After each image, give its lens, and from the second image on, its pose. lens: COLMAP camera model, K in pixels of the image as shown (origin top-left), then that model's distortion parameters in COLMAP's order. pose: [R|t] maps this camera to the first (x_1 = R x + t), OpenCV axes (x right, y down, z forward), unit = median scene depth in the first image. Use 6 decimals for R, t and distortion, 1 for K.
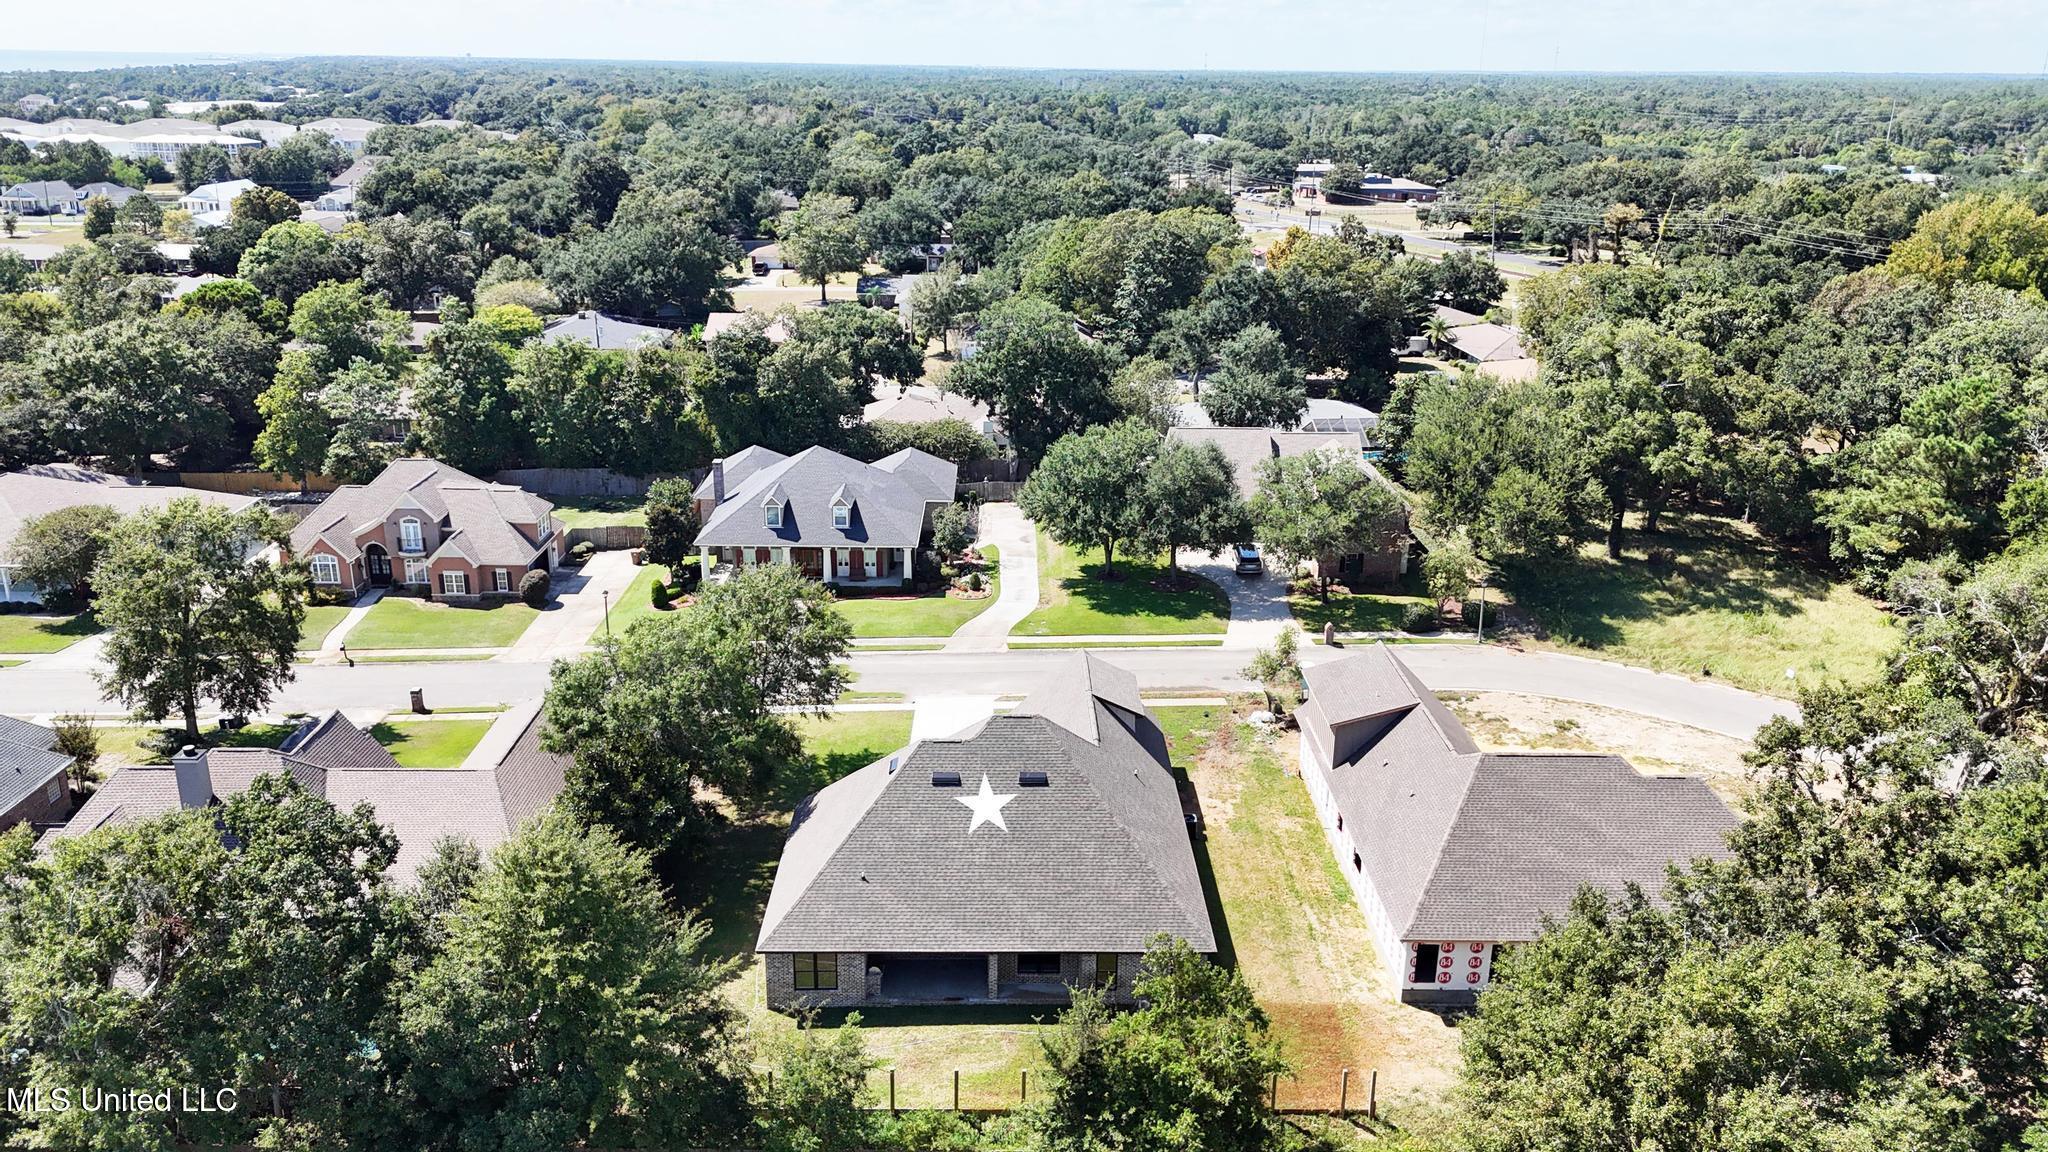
lens RADIAL K [[1507.3, 0, 1024.0], [0, 1507.3, 576.0], [0, 0, 1]] dist [0.069622, -0.082344]
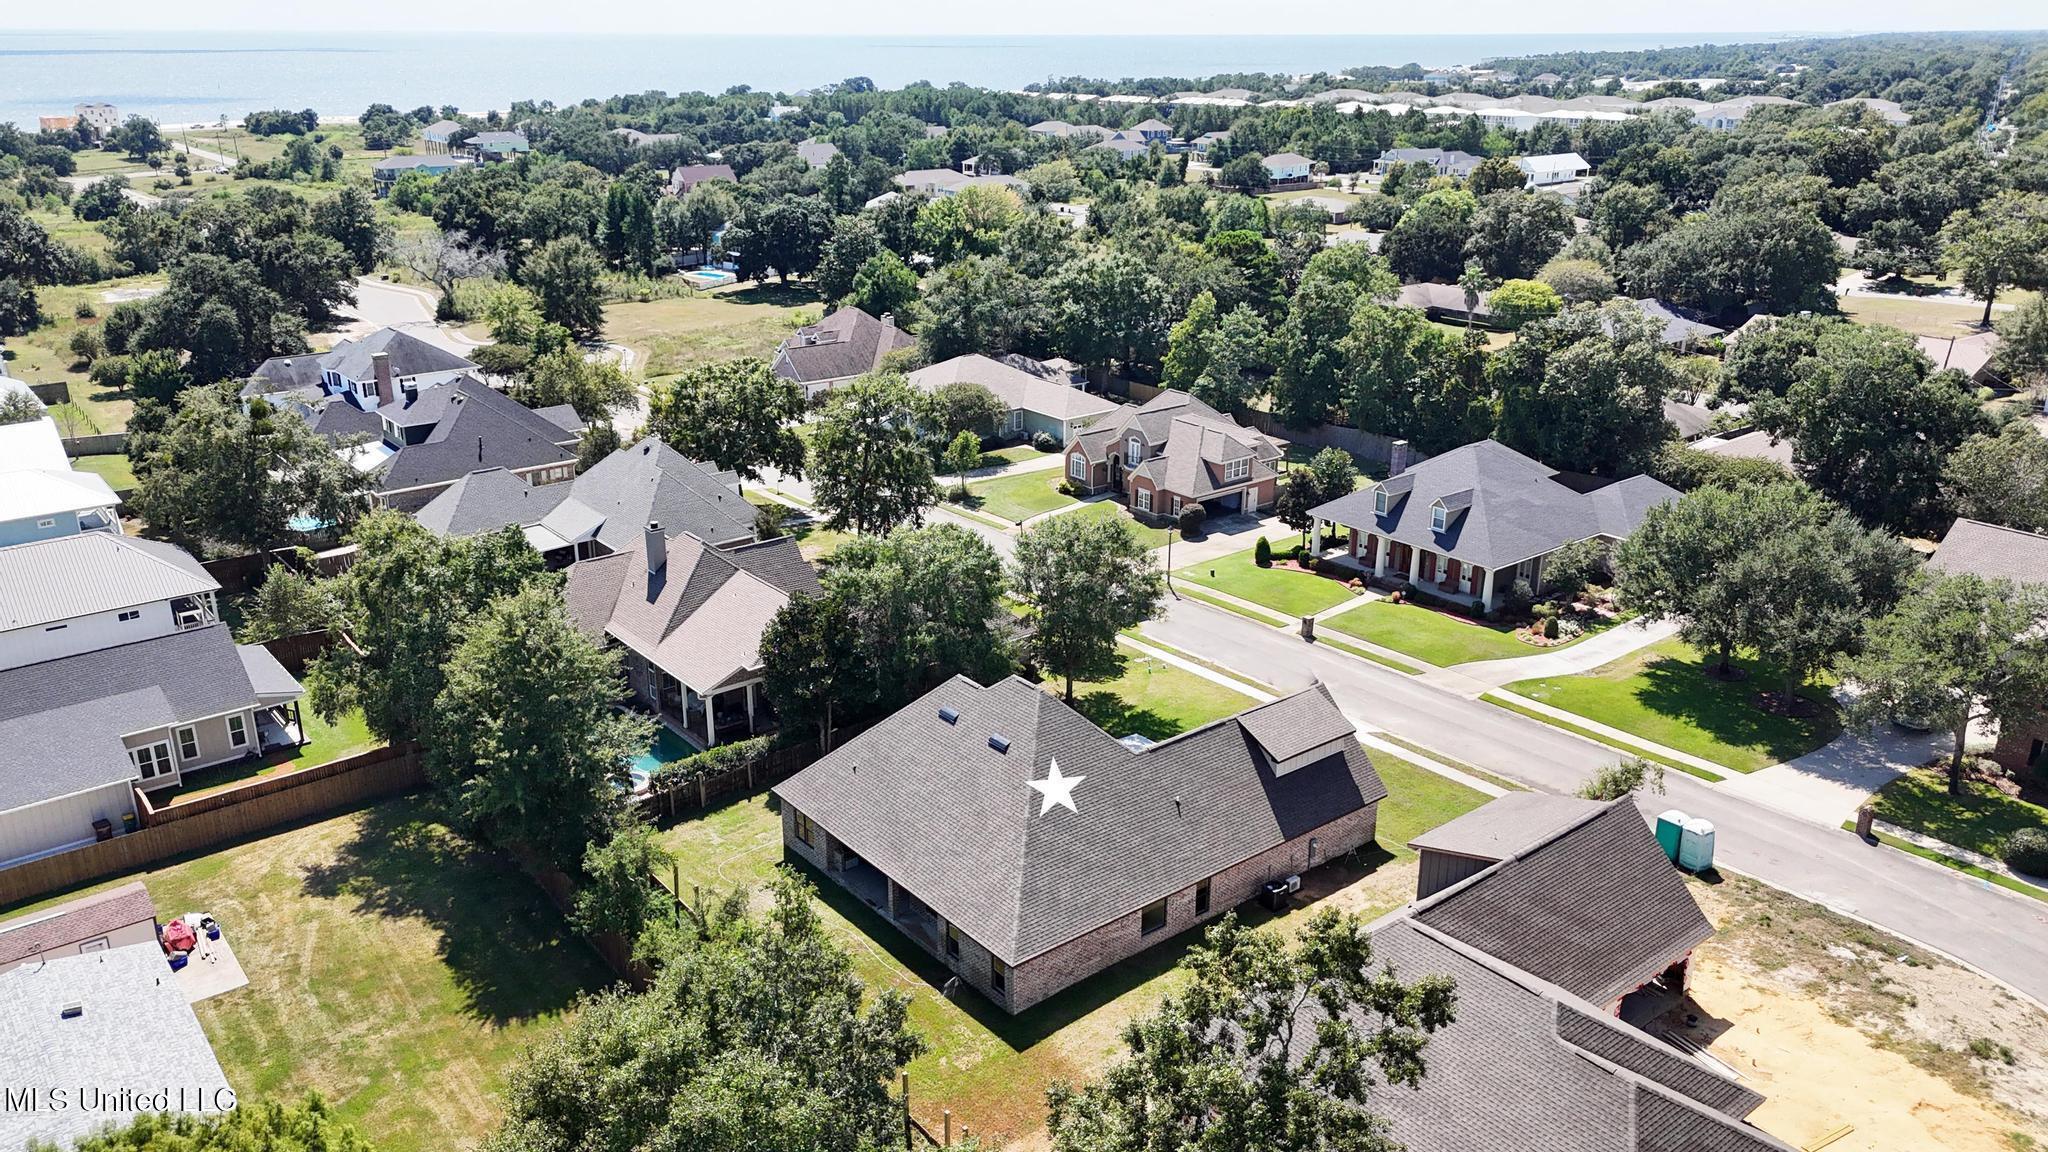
lens RADIAL K [[1507.3, 0, 1024.0], [0, 1507.3, 576.0], [0, 0, 1]] dist [0.069622, -0.082344]
pose [[0.610297, 0.254415, -0.750207, 0.407970], [-0.245389, 0.961158, 0.126329, -0.057394], [0.753208, 0.106995, 0.649023, 0.192375]]
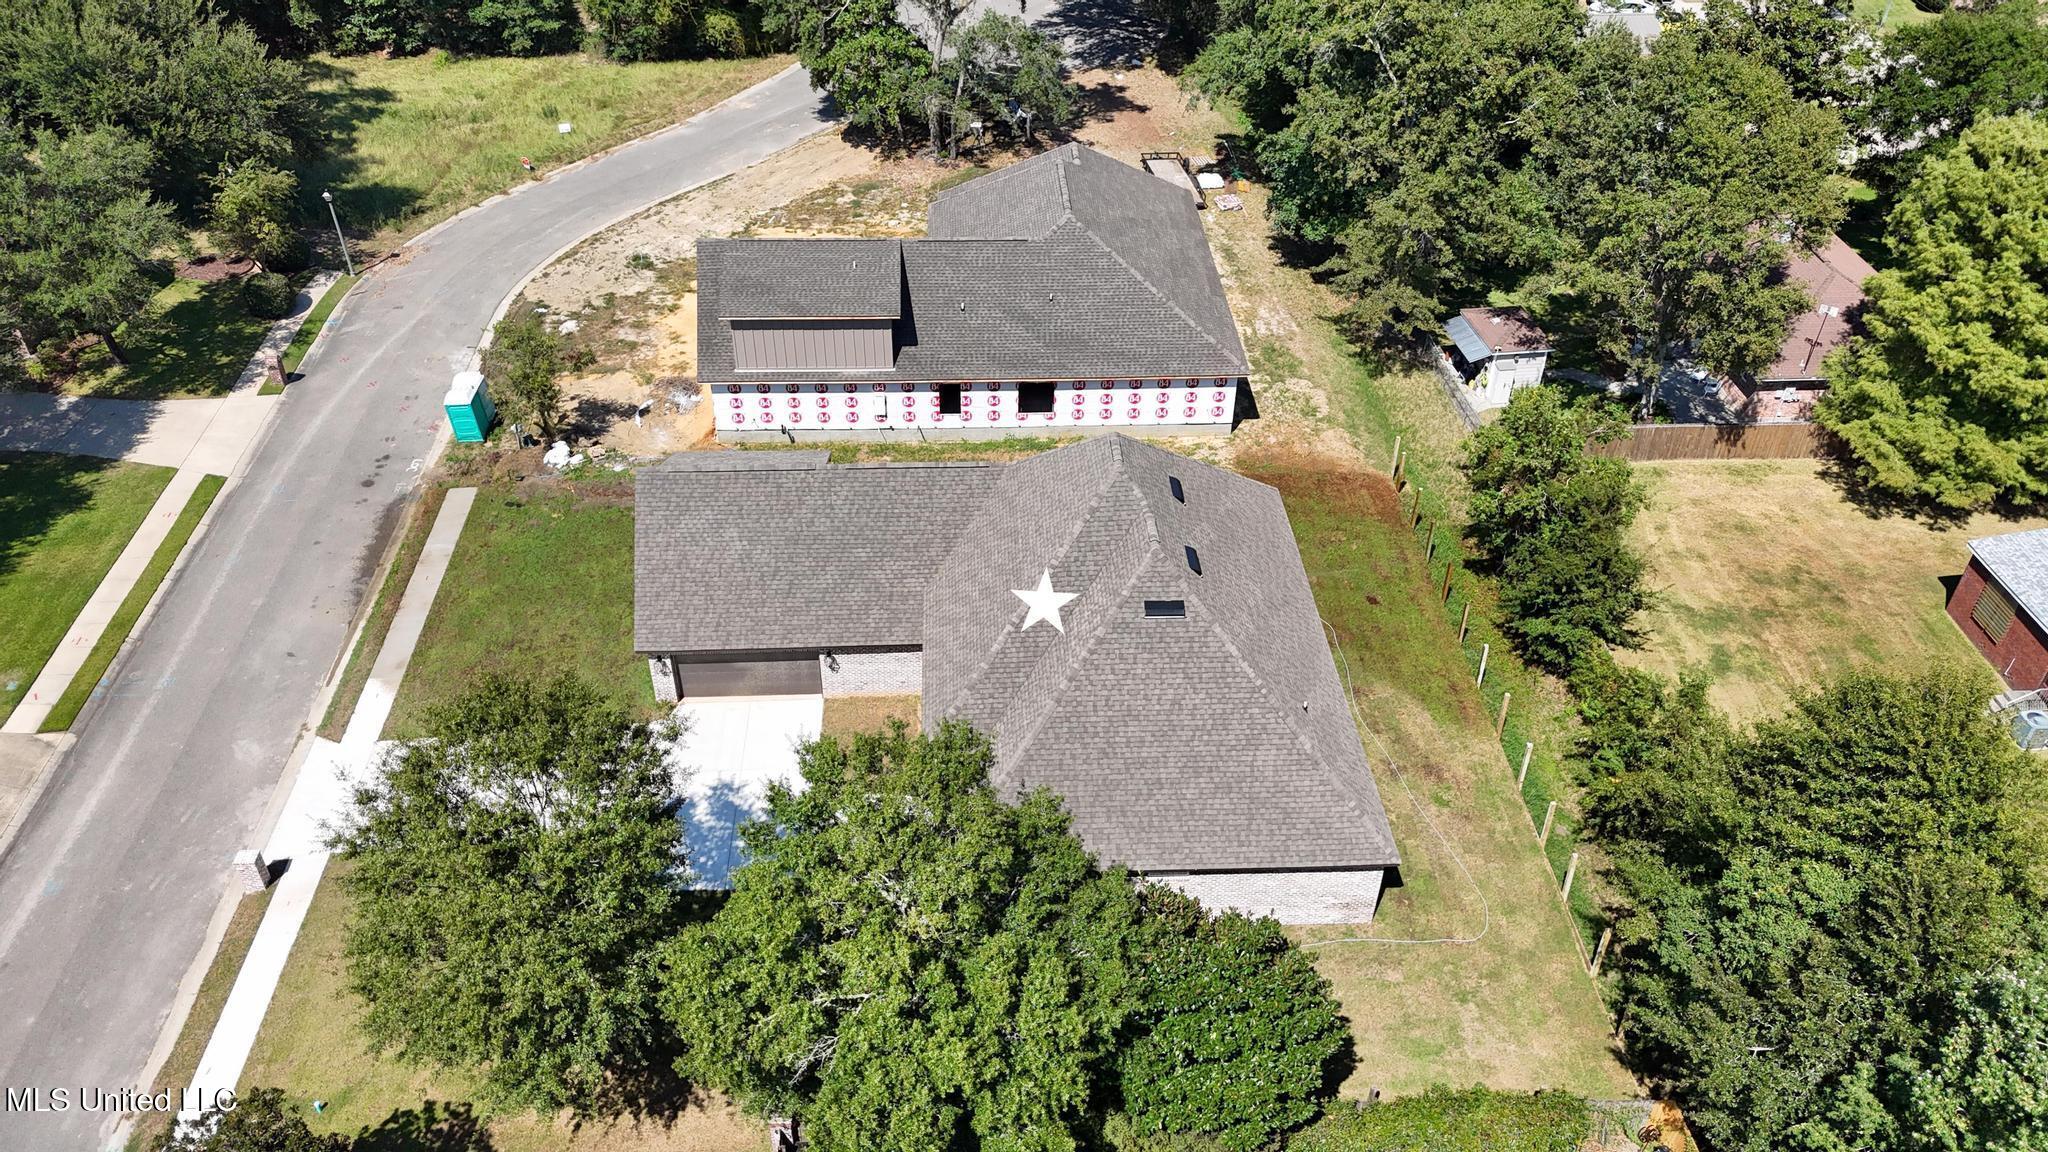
lens RADIAL K [[1528.6, 0, 1033.9], [0, 1528.6, 574.6], [0, 0, 1]] dist [0.025094, -0.004154]
pose [[-0.036748, -0.615322, 0.787419, -0.330510], [0.303176, 0.743950, 0.595502, -0.164777], [-0.952226, 0.260610, 0.159212, 0.528049]]
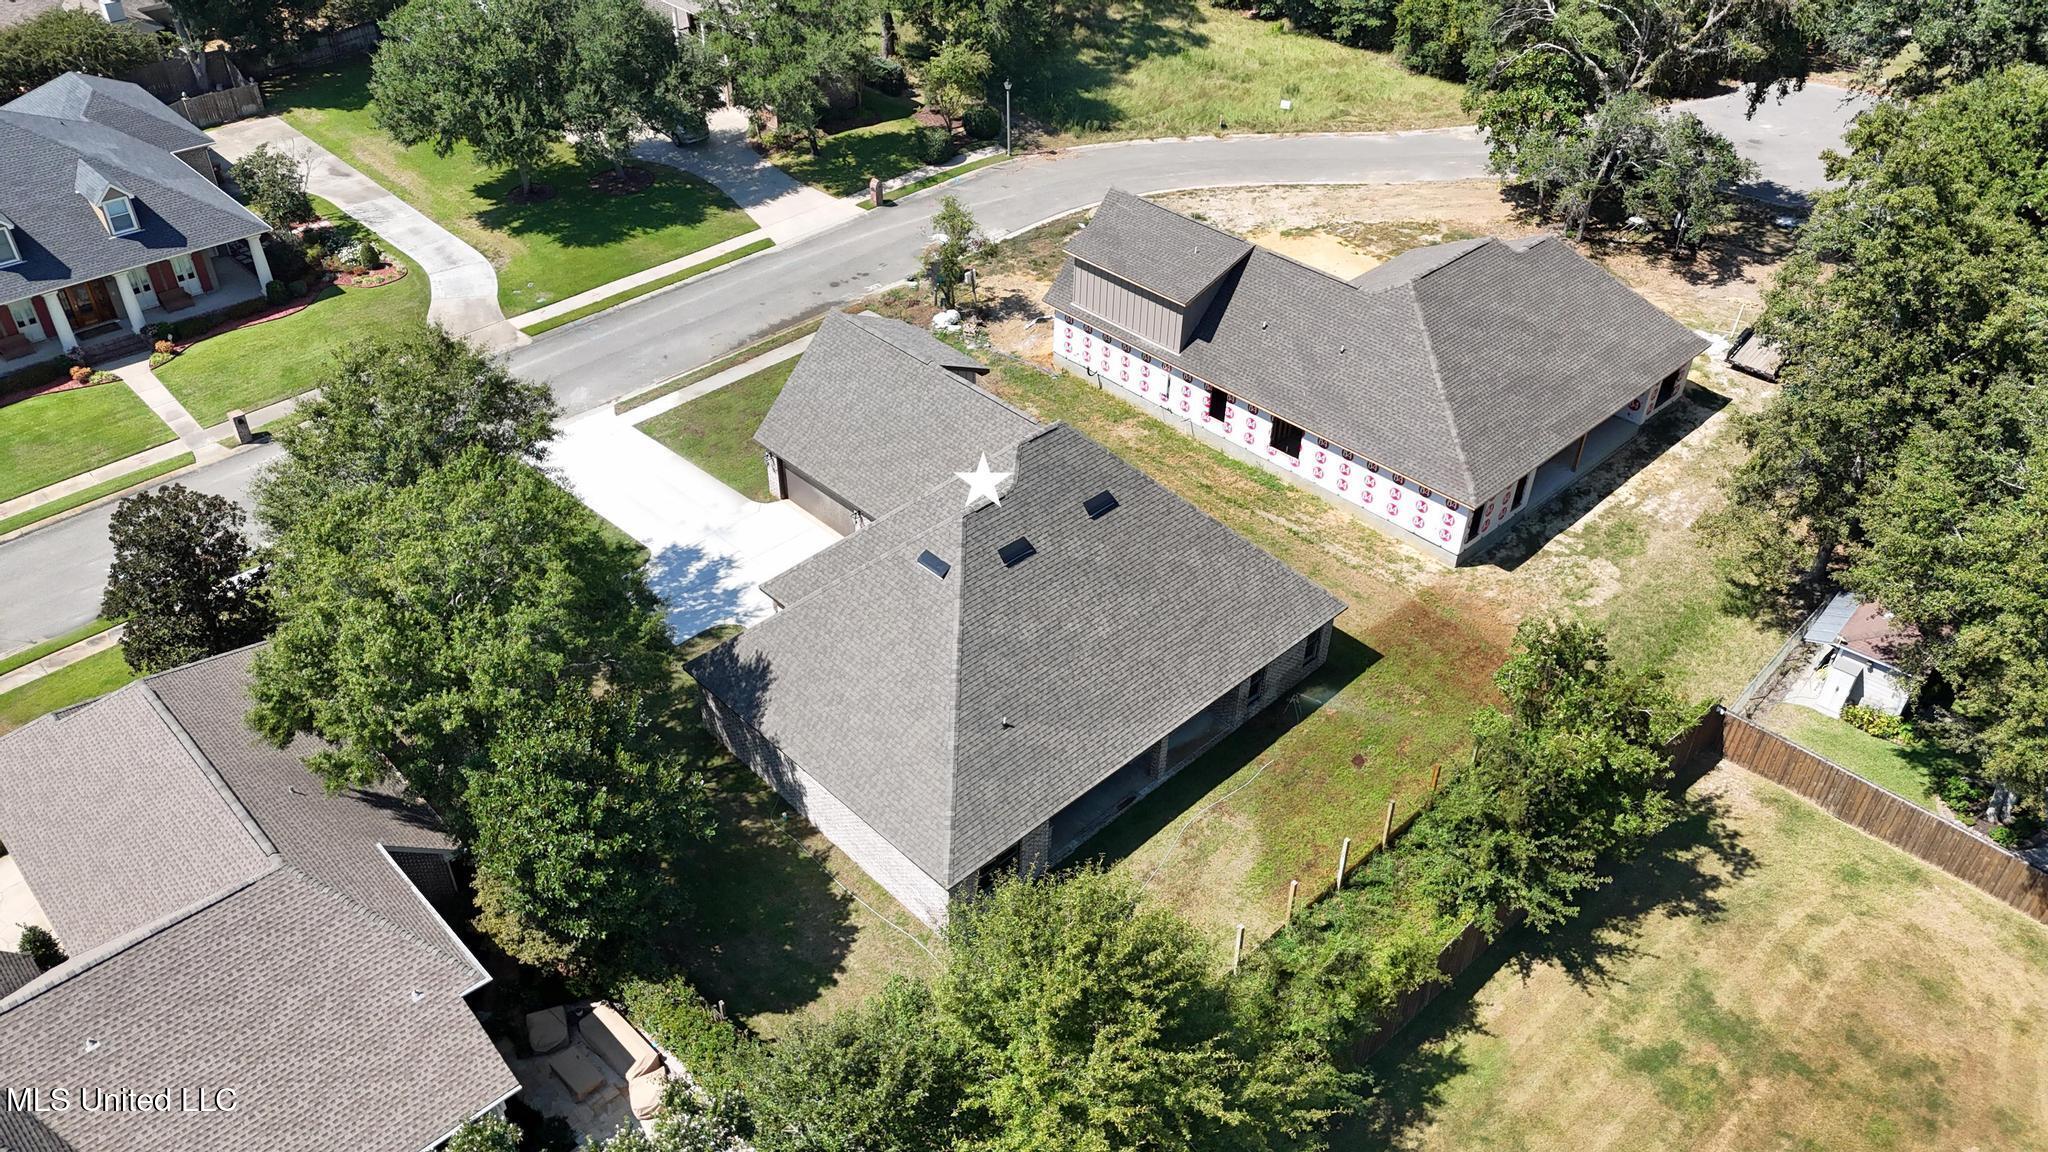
lens RADIAL K [[1507.3, 0, 1024.0], [0, 1507.3, 576.0], [0, 0, 1]] dist [0.069622, -0.082344]
pose [[0.726608, -0.413376, 0.548782, -0.242479], [0.207825, 0.893569, 0.397923, -0.075422], [-0.654867, -0.175083, 0.735184, 0.262339]]
